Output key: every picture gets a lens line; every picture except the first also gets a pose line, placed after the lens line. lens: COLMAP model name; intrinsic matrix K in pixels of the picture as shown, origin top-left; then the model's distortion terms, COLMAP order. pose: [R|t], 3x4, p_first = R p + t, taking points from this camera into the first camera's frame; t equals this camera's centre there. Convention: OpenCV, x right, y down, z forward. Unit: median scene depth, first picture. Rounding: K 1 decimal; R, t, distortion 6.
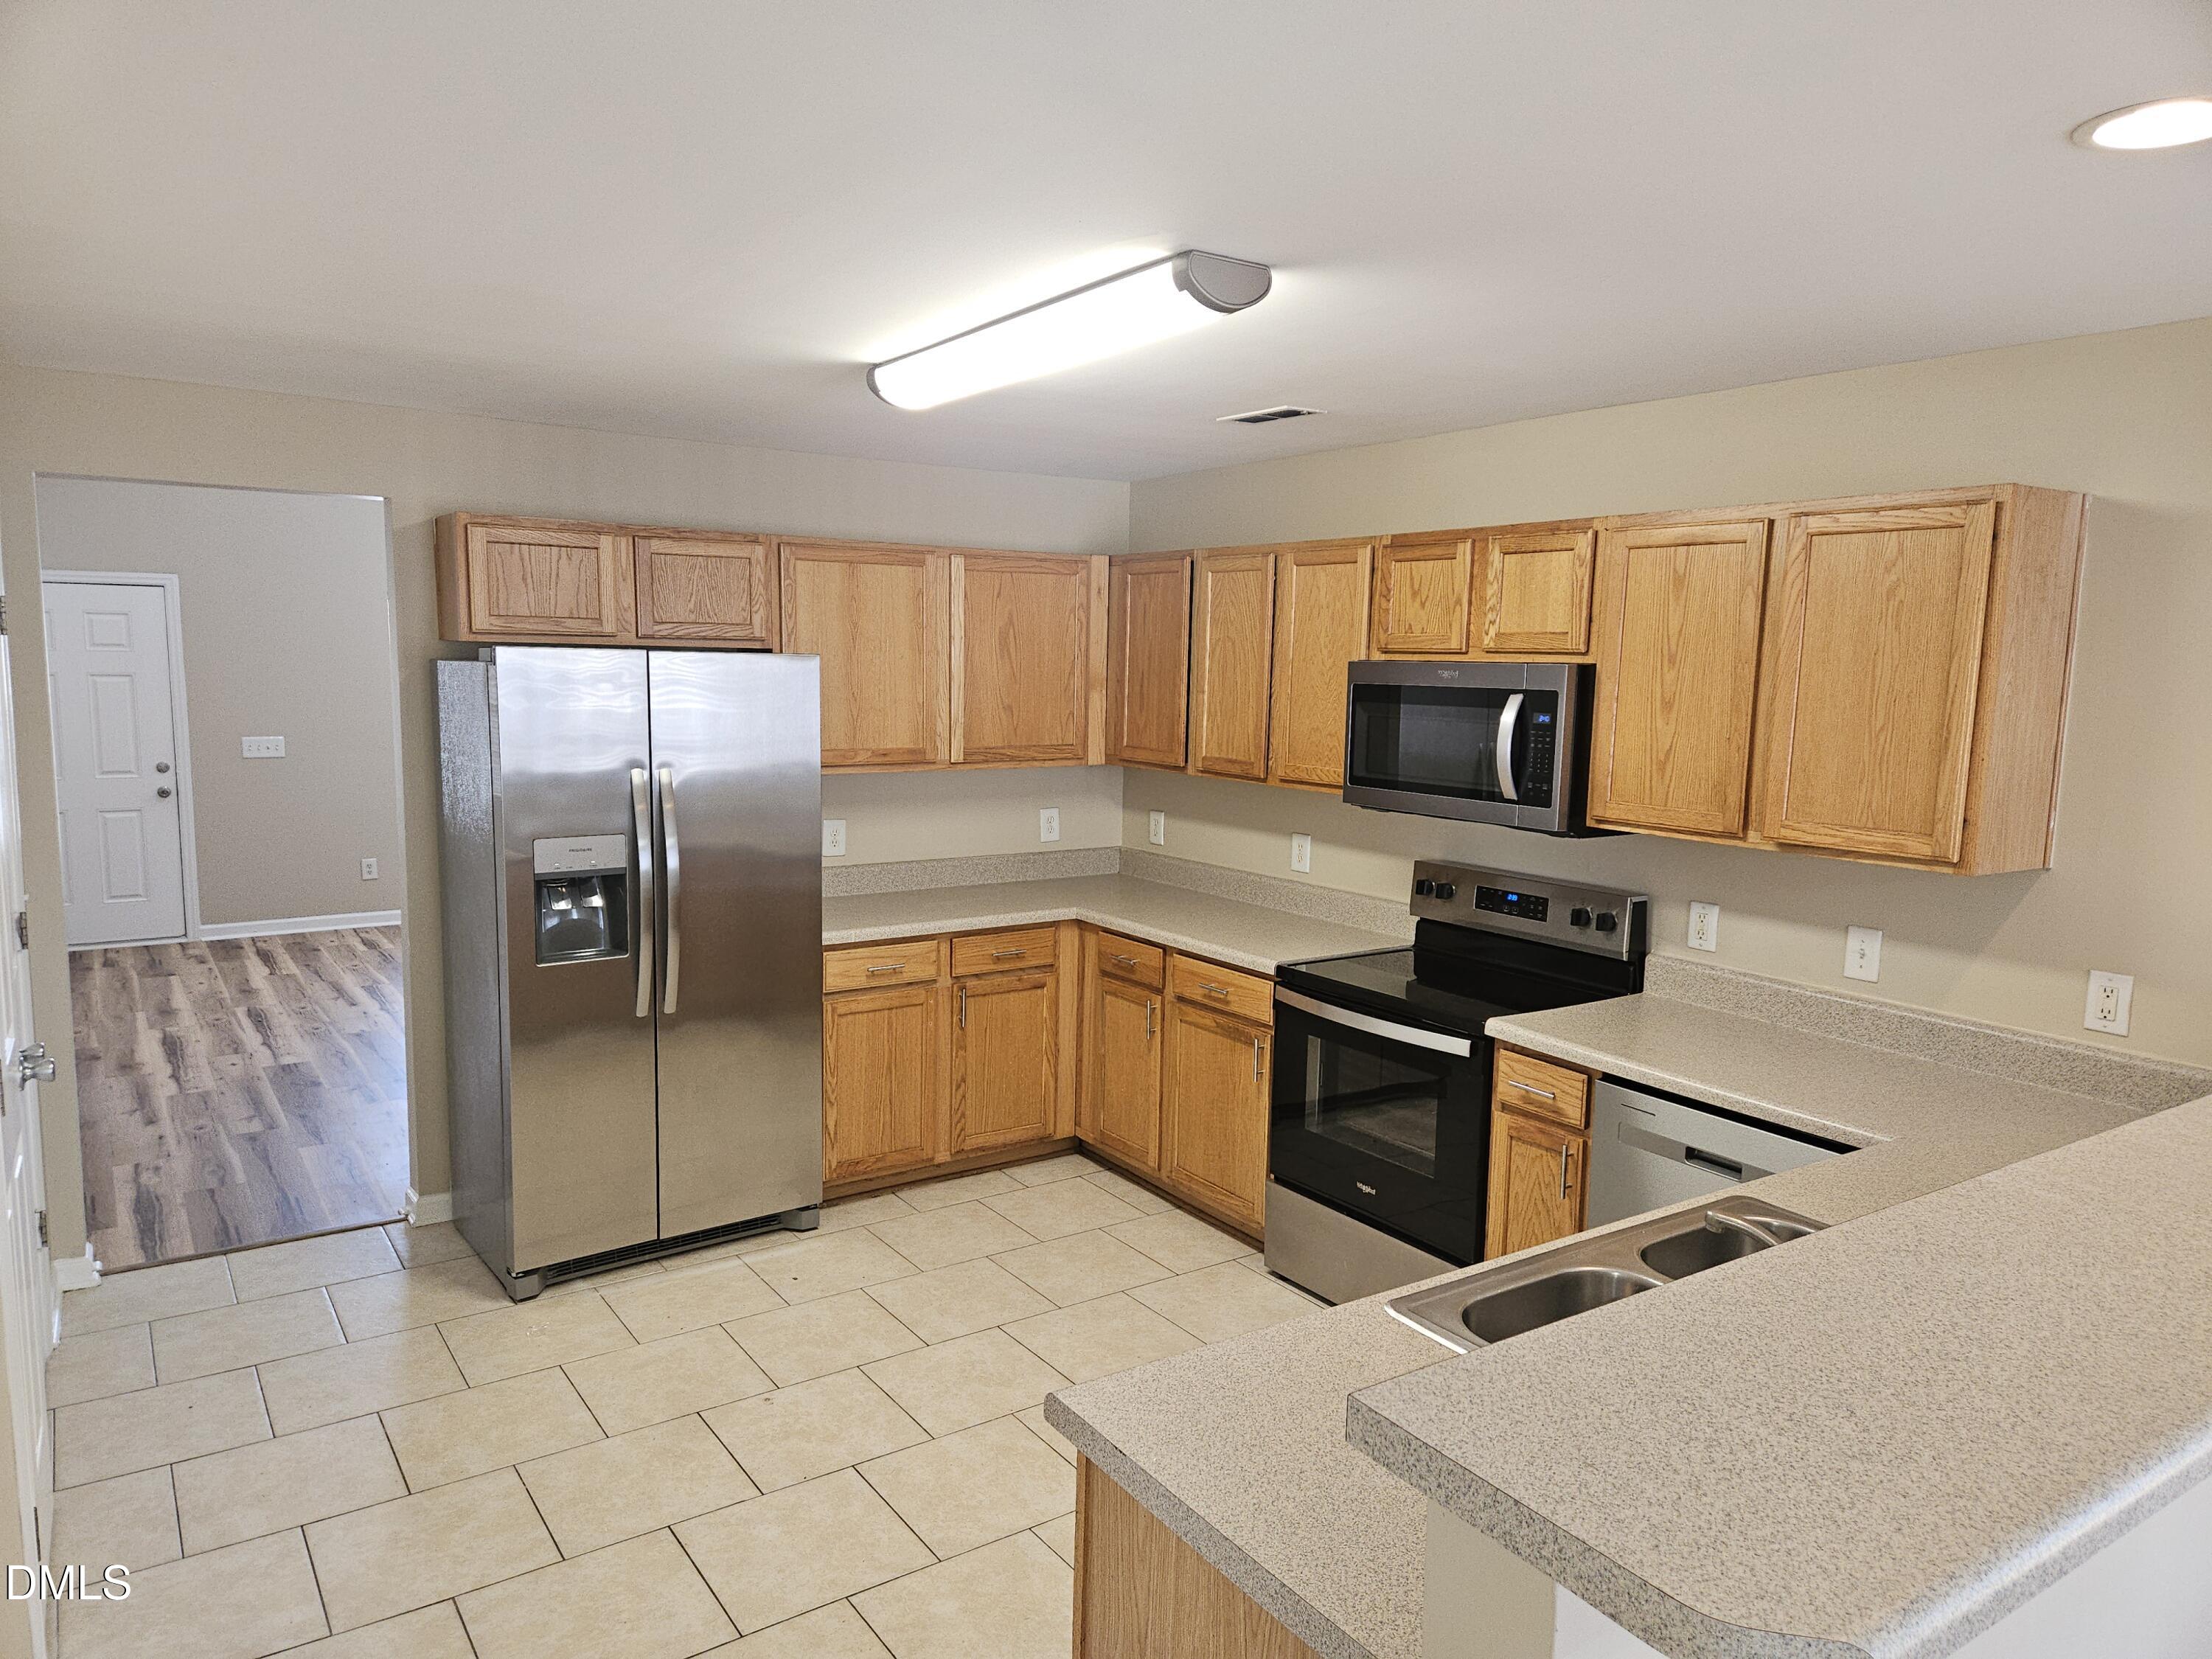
lens RADIAL K [[1490.1, 0, 1101.8], [0, 1490.1, 859.5], [0, 0, 1]] dist [0.084426, -0.083613]
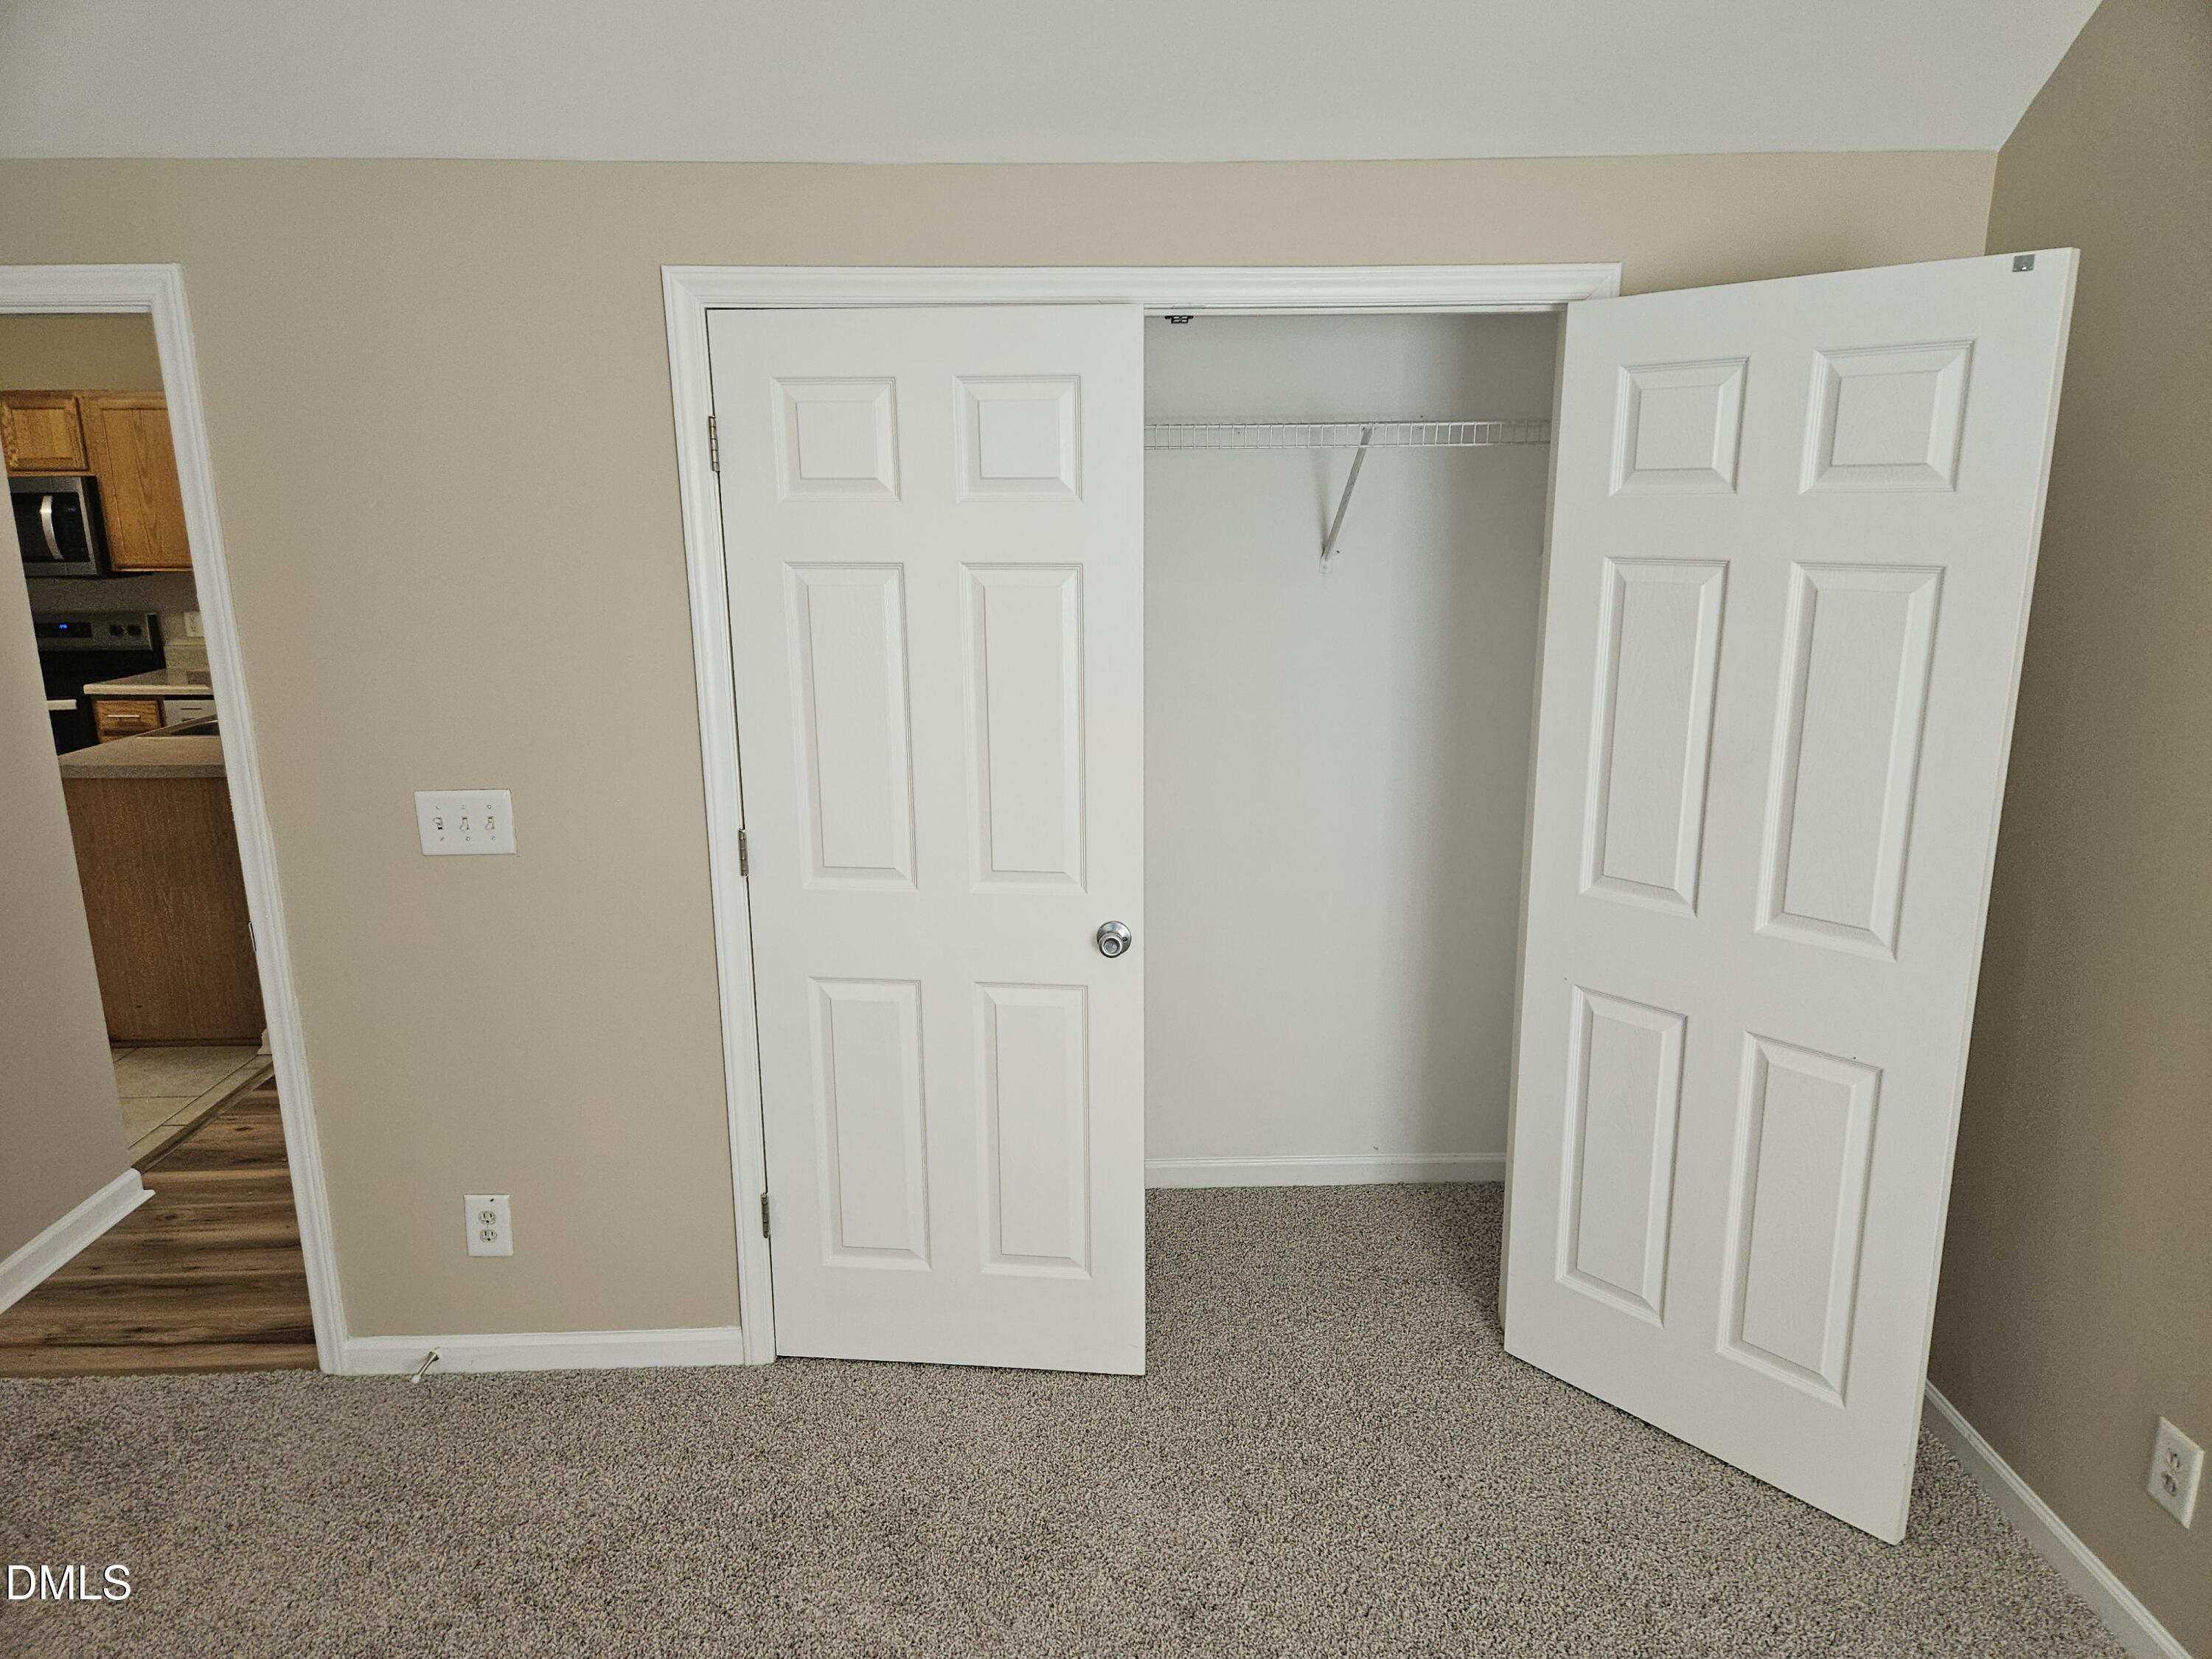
lens RADIAL K [[1490.1, 0, 1101.8], [0, 1490.1, 859.5], [0, 0, 1]] dist [0.084426, -0.083613]
pose [[0.549456, -0.231163, 0.802908, -0.513096], [0.132194, 0.972913, 0.189645, 0.113850], [-0.824999, 0.001938, 0.565131, -0.893974]]
